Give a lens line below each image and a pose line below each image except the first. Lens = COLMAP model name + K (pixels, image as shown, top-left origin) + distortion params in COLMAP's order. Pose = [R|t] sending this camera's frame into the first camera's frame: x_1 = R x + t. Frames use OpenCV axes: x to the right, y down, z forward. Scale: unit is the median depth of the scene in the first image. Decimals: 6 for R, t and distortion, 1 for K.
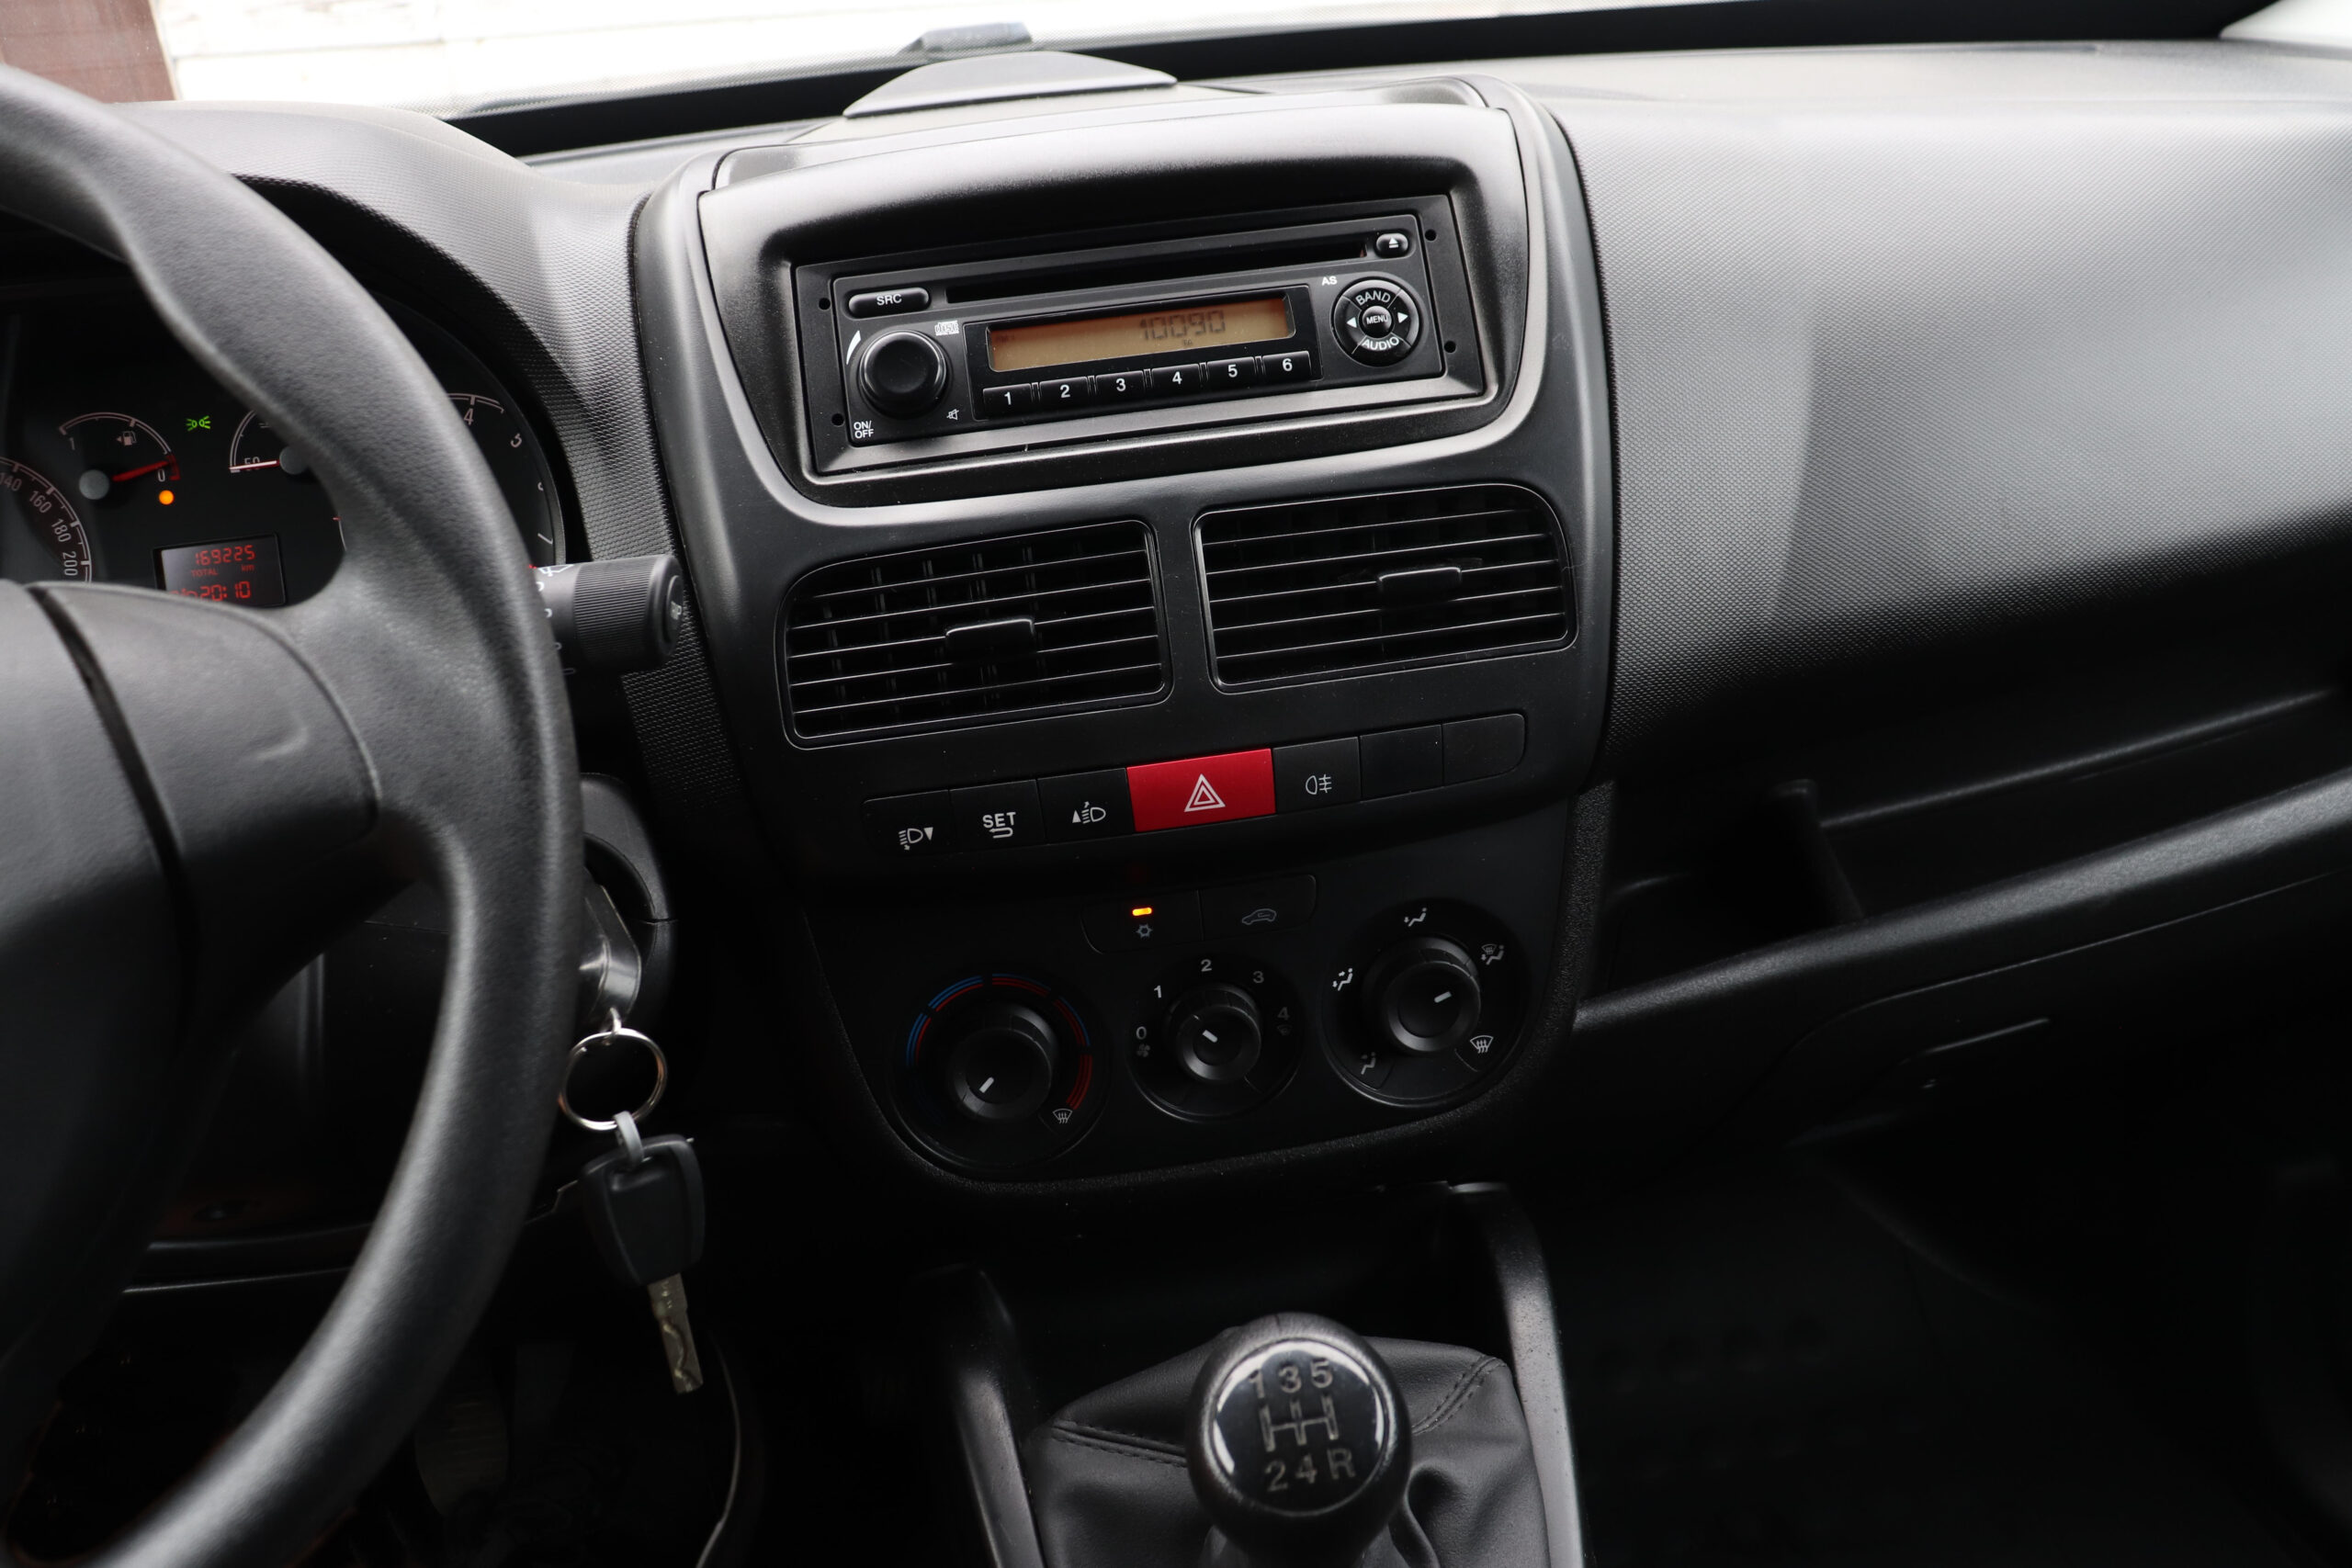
lens RADIAL K [[2041.8, 0, 1176.0], [0, 2041.8, 784.0], [0, 0, 1]] dist [-0.148331, 0.004359]
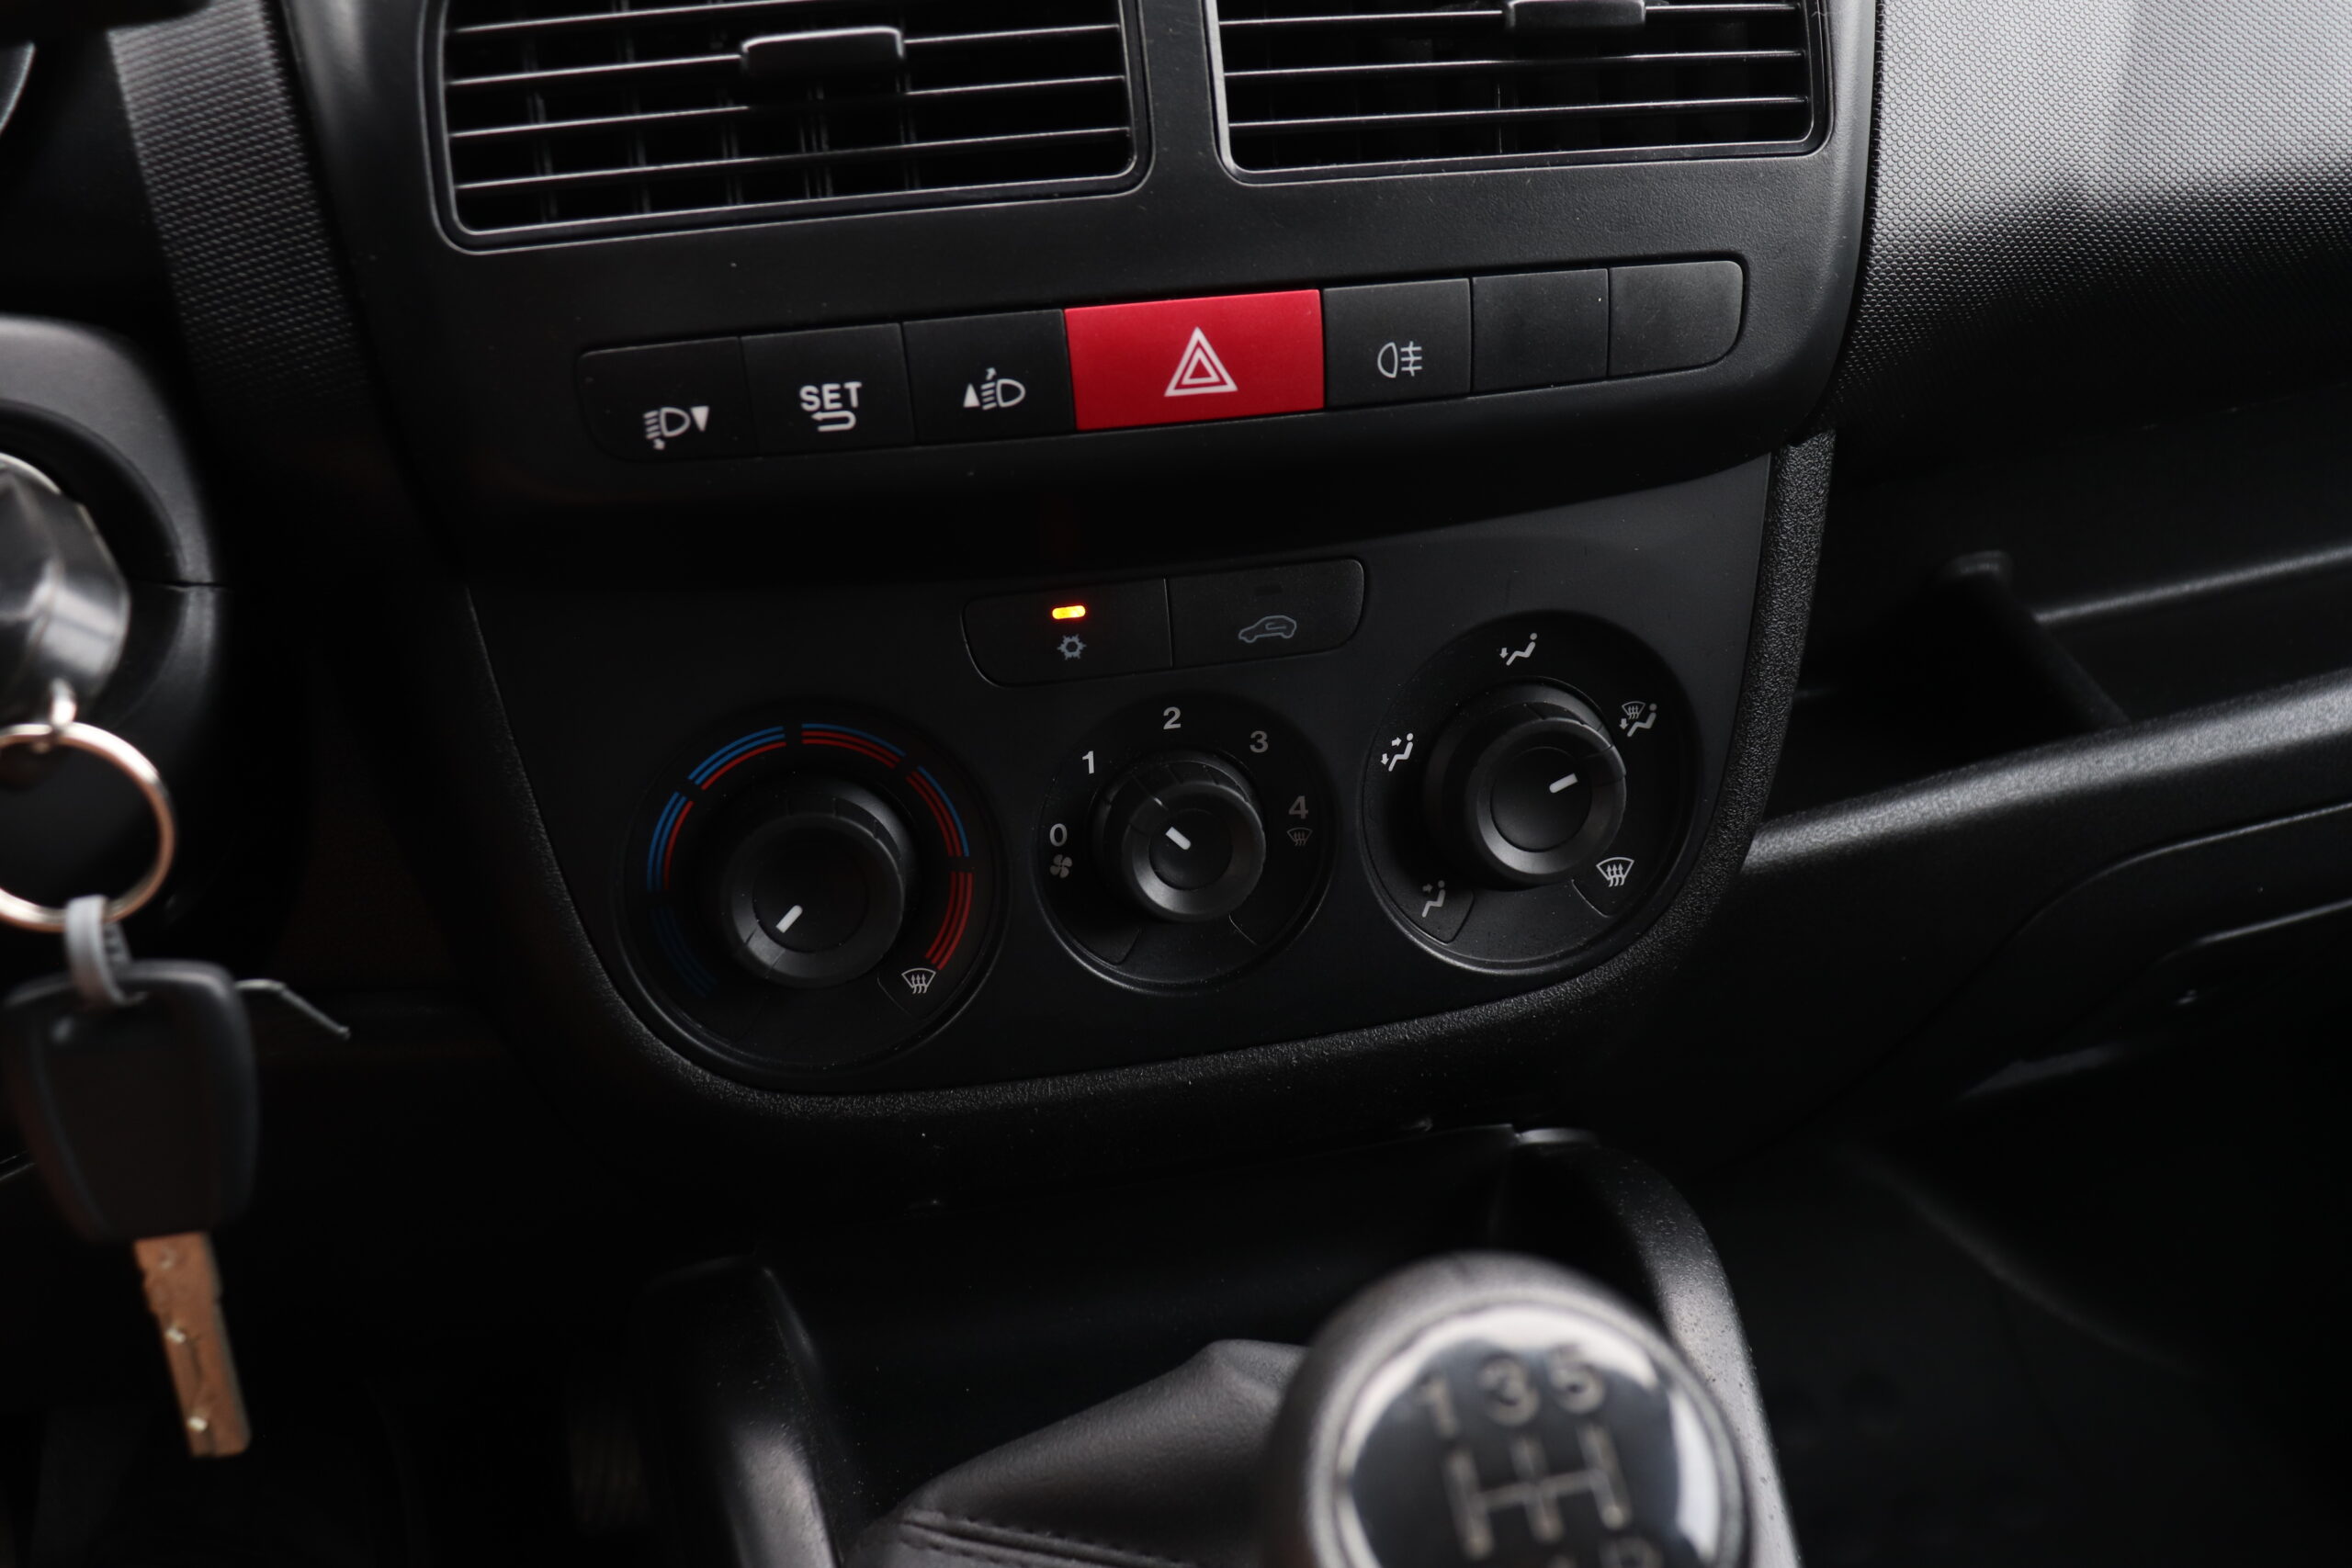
lens RADIAL K [[2300.4, 0, 1176.0], [0, 2300.4, 784.0], [0, 0, 1]] dist [-0.105551, 0.027093]
pose [[0.995277, 0.013130, 0.096186, -0.048149], [-0.012135, 0.999867, -0.010921, 0.117459], [-0.096316, 0.009702, 0.995303, 0.352218]]
